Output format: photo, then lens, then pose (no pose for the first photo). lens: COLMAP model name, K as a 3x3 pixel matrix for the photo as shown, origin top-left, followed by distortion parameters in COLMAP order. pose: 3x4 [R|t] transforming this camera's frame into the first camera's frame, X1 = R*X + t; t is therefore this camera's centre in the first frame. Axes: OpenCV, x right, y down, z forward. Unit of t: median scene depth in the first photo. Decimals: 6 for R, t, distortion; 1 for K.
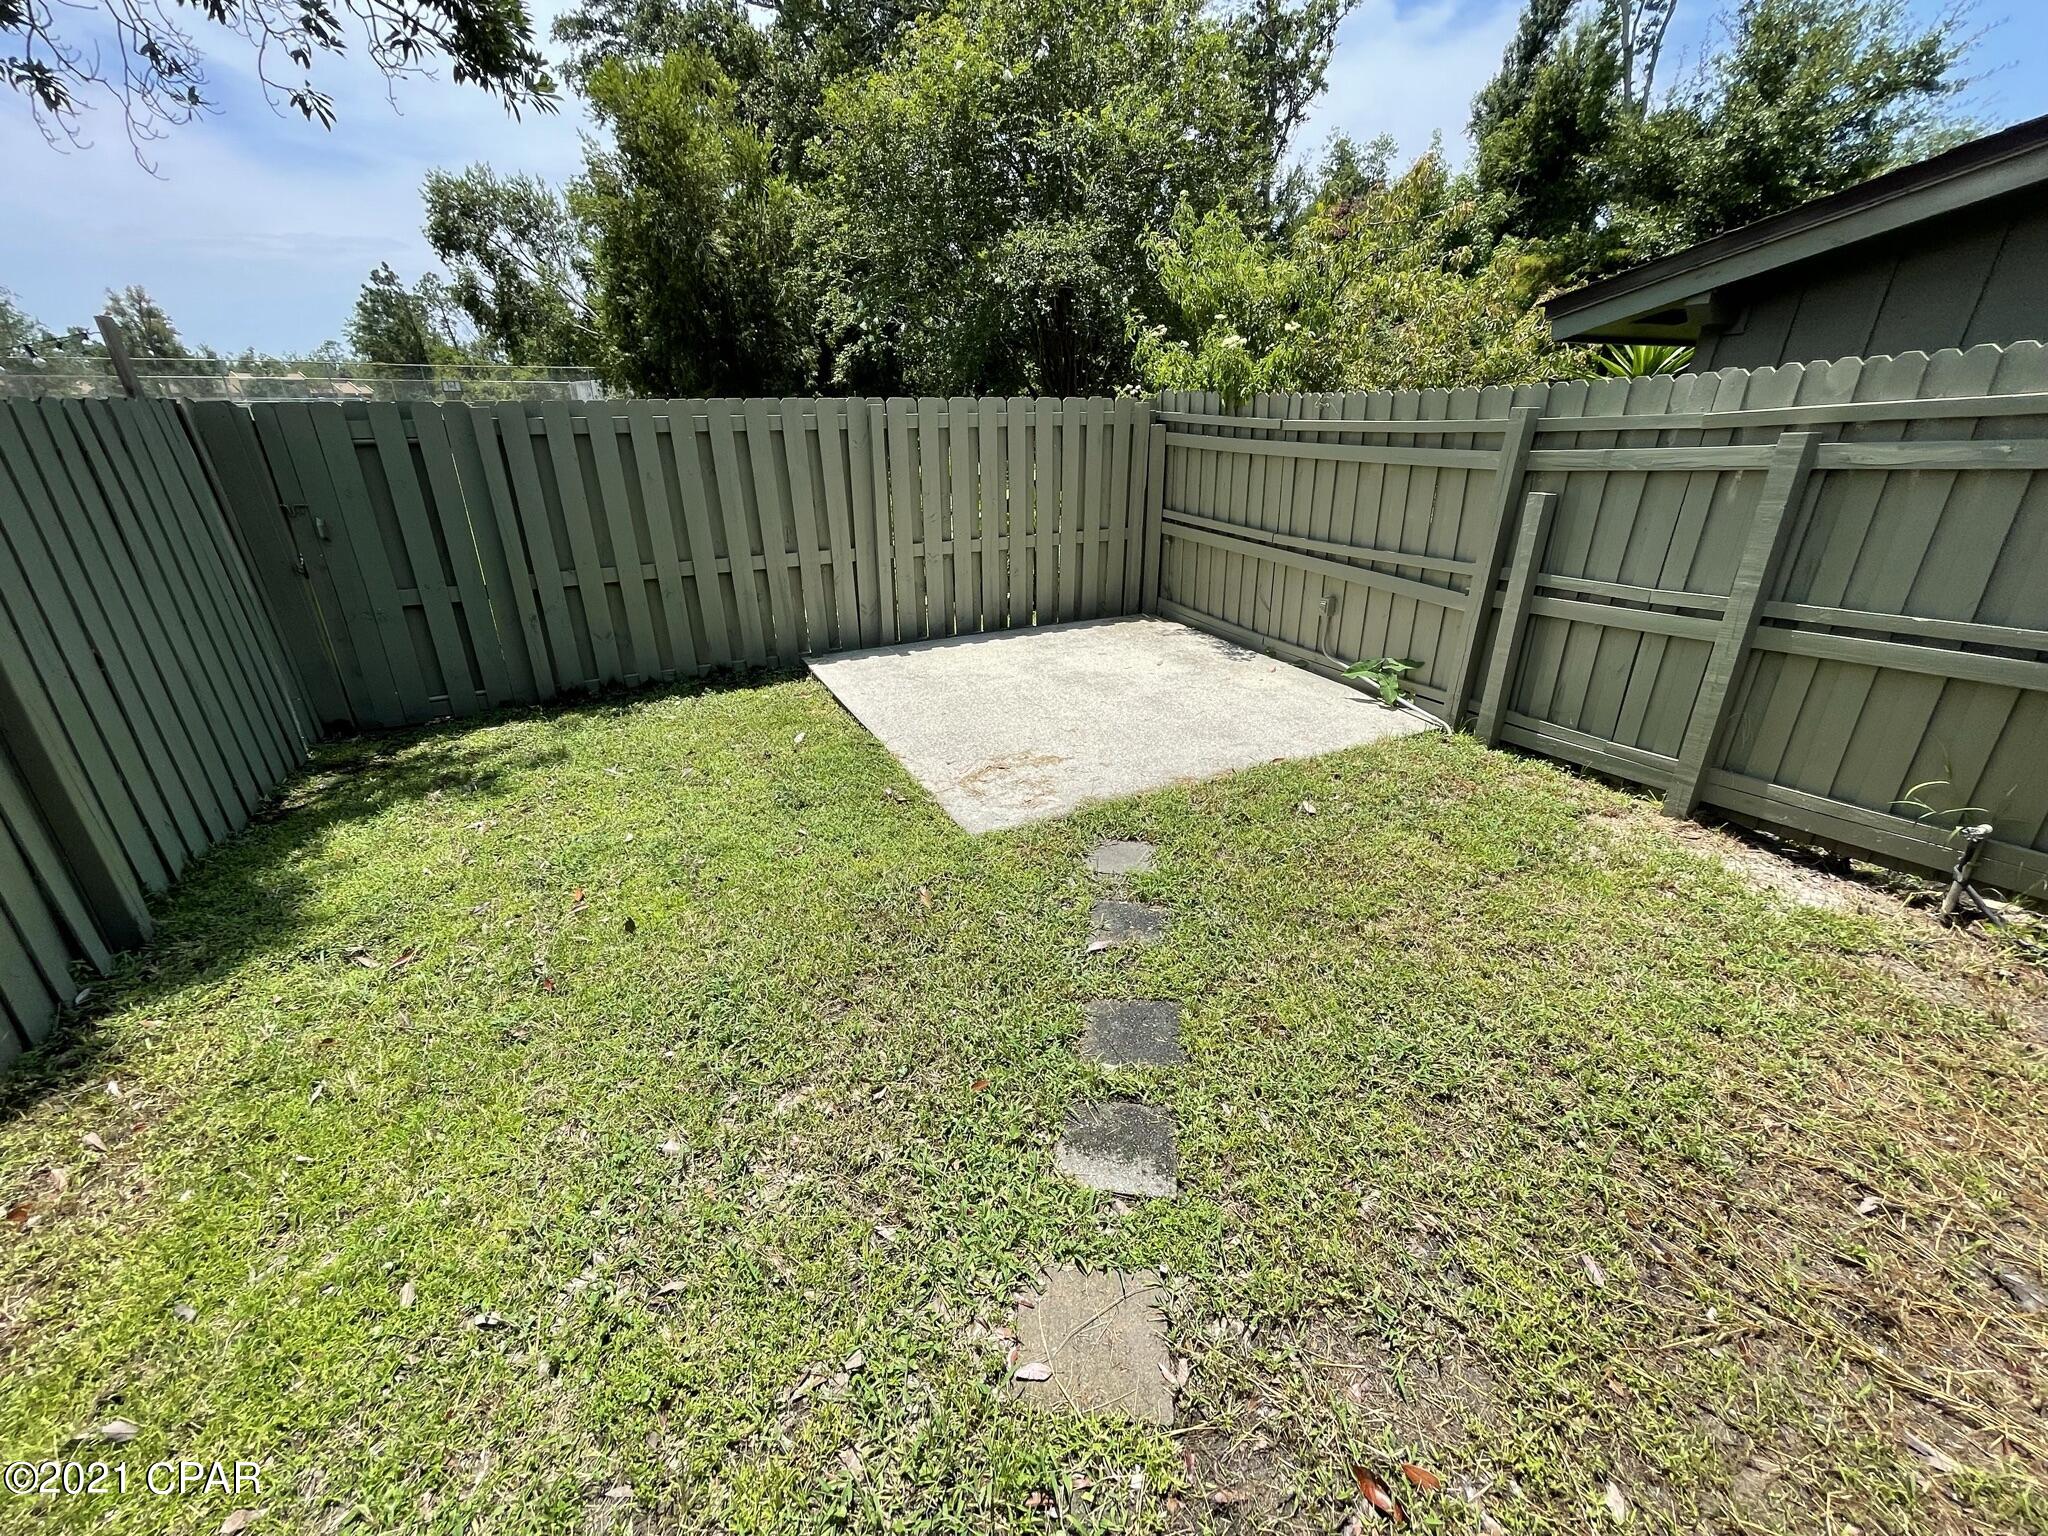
lens RADIAL K [[833.4, 0, 1015.9], [0, 833.4, 774.0], [0, 0, 1]] dist [0.000146, 0.000323]
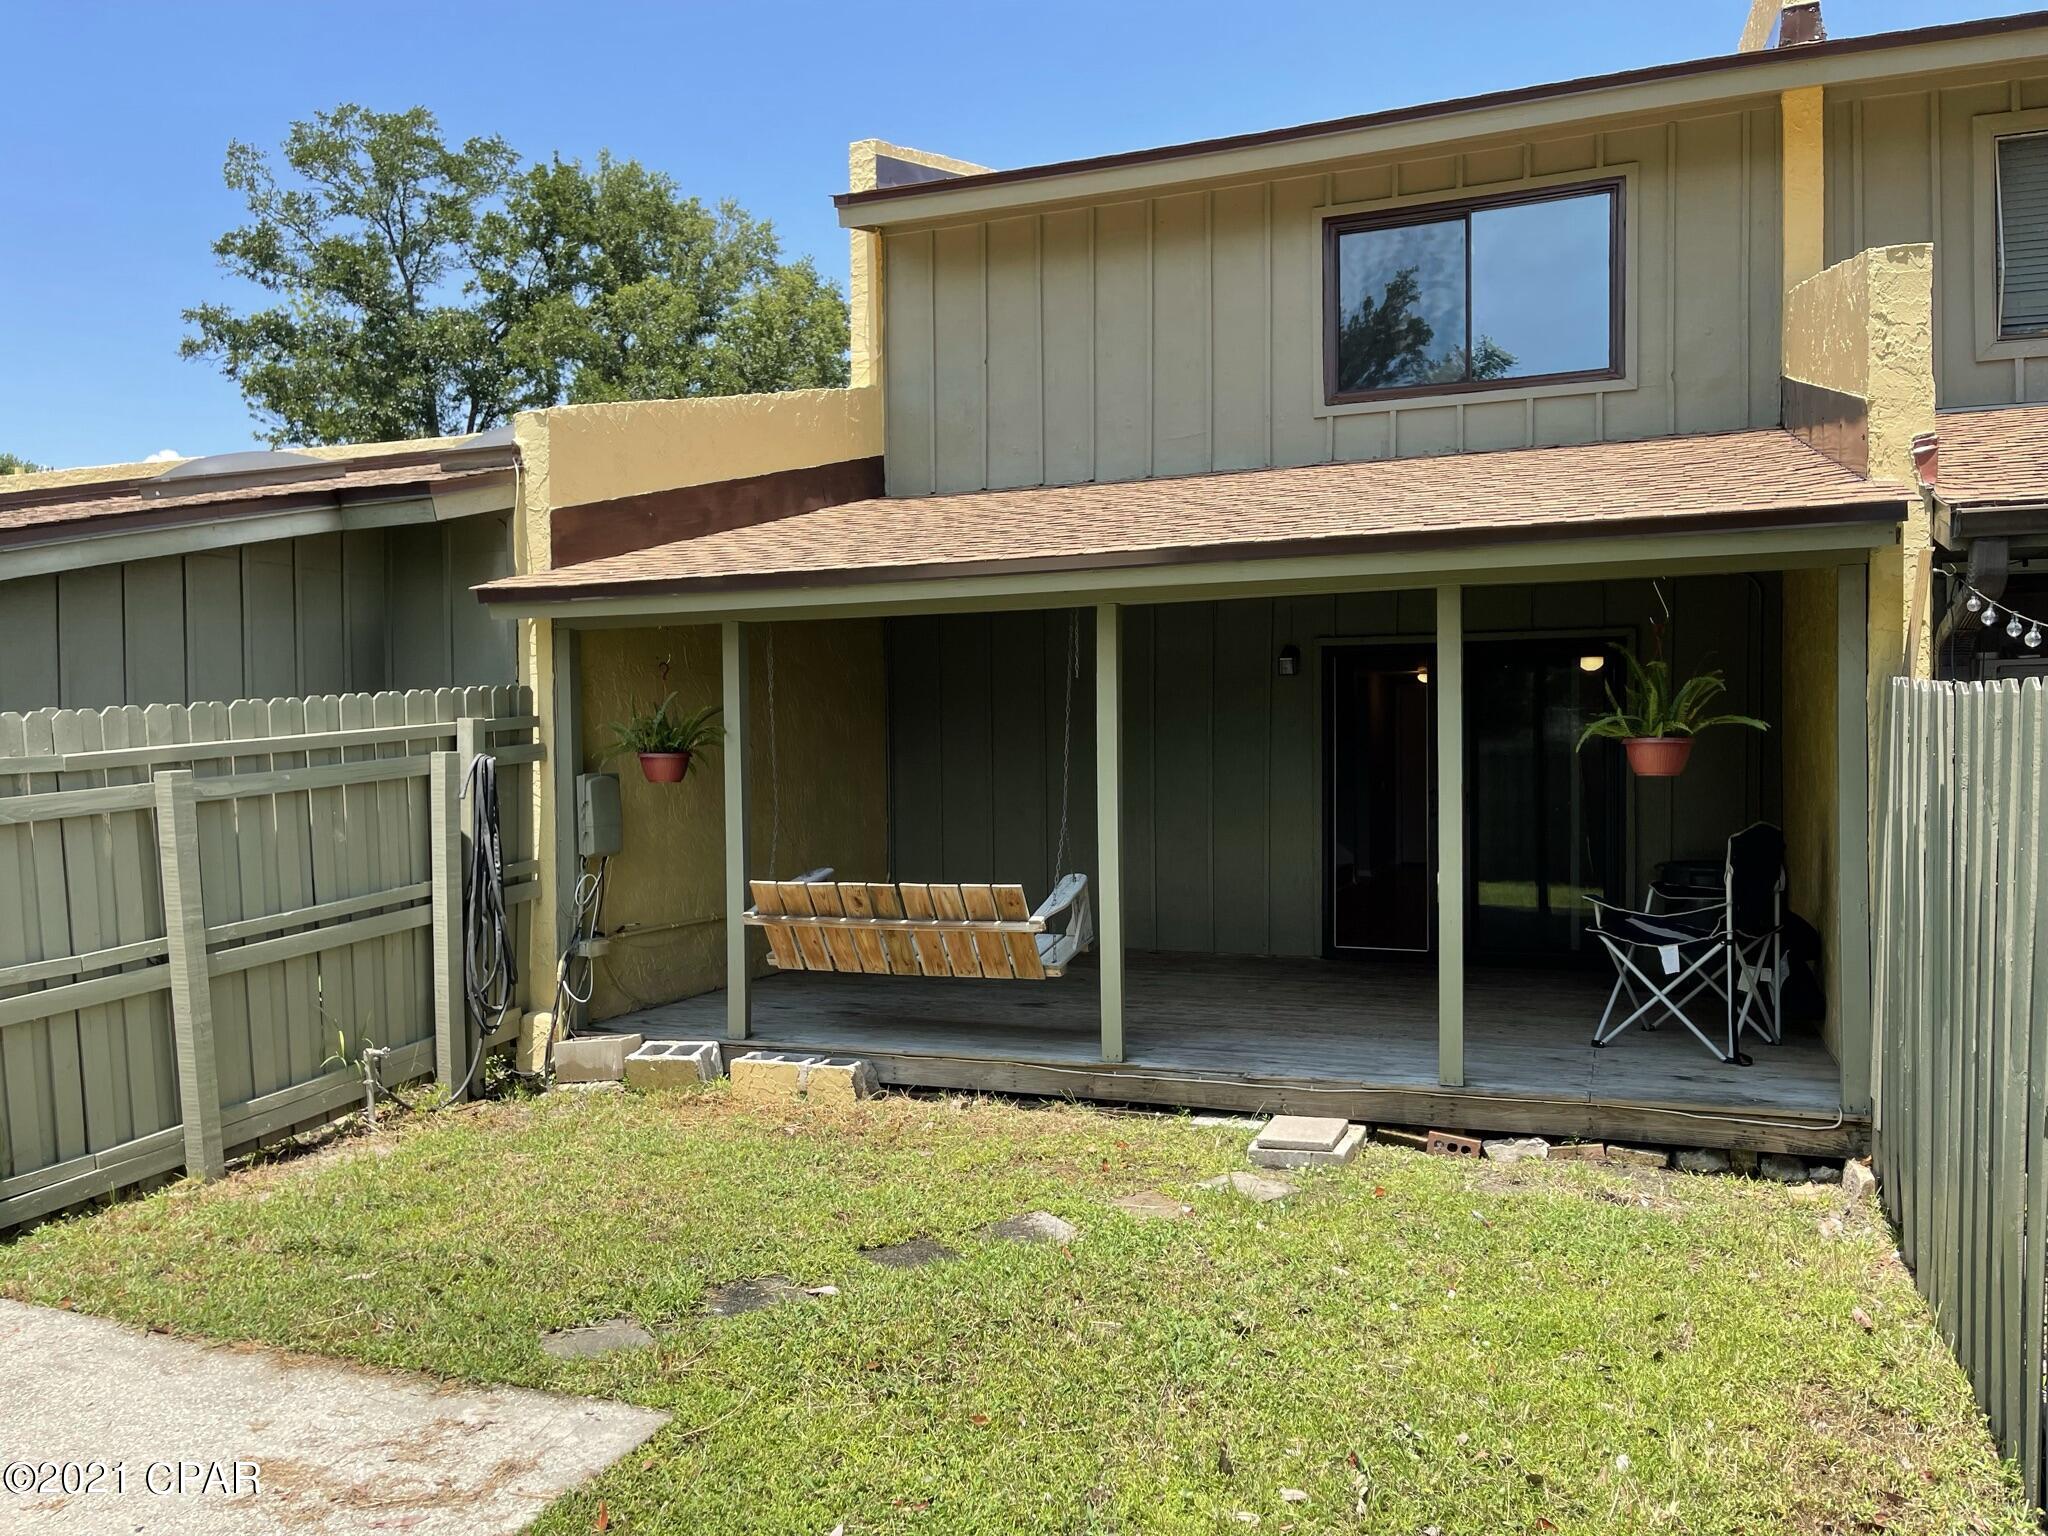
lens RADIAL K [[1565.1, 0, 1018.2], [0, 1565.1, 760.9], [0, 0, 1]] dist [0.063011, -0.075279]
pose [[-0.689739, 0.007807, 0.724016, -0.630302], [0.305691, 0.909594, 0.281411, -0.355859], [-0.656364, 0.415425, -0.629768, 0.841722]]
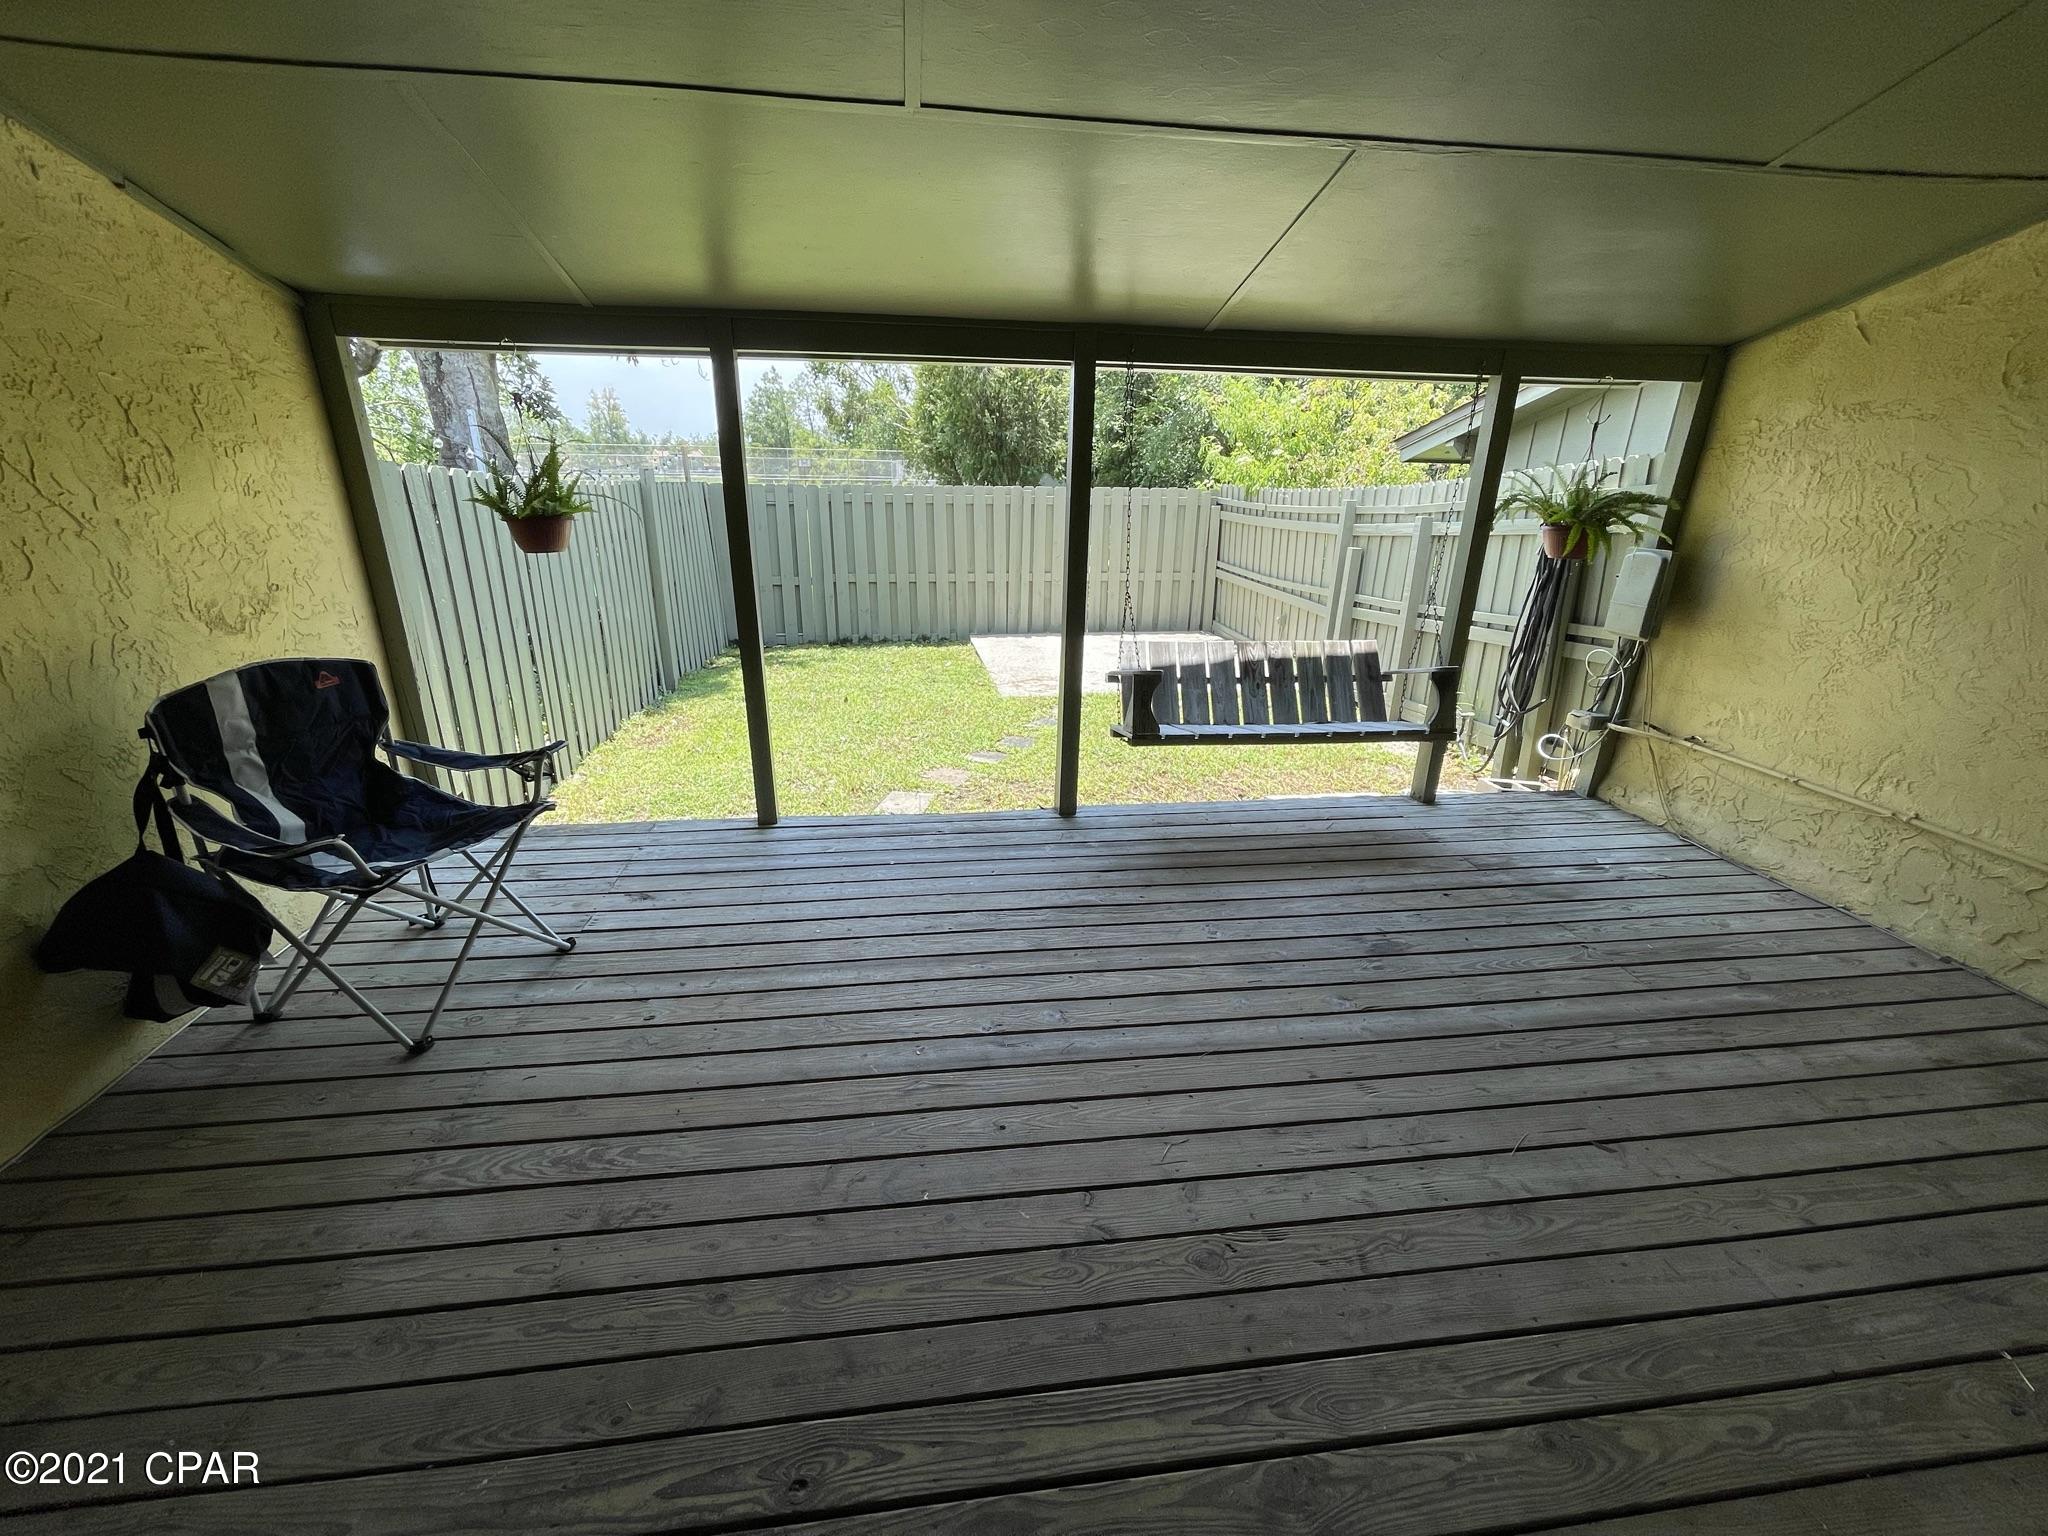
lens RADIAL K [[826.5, 0, 1003.8], [0, 826.5, 765.4], [0, 0, 1]] dist [0.018066, 0.000015]
pose [[0.947237, 0.118747, -0.297727, 0.358918], [-0.144730, 0.987219, -0.066720, 0.236172], [0.285999, 0.106289, 0.952317, -0.576536]]
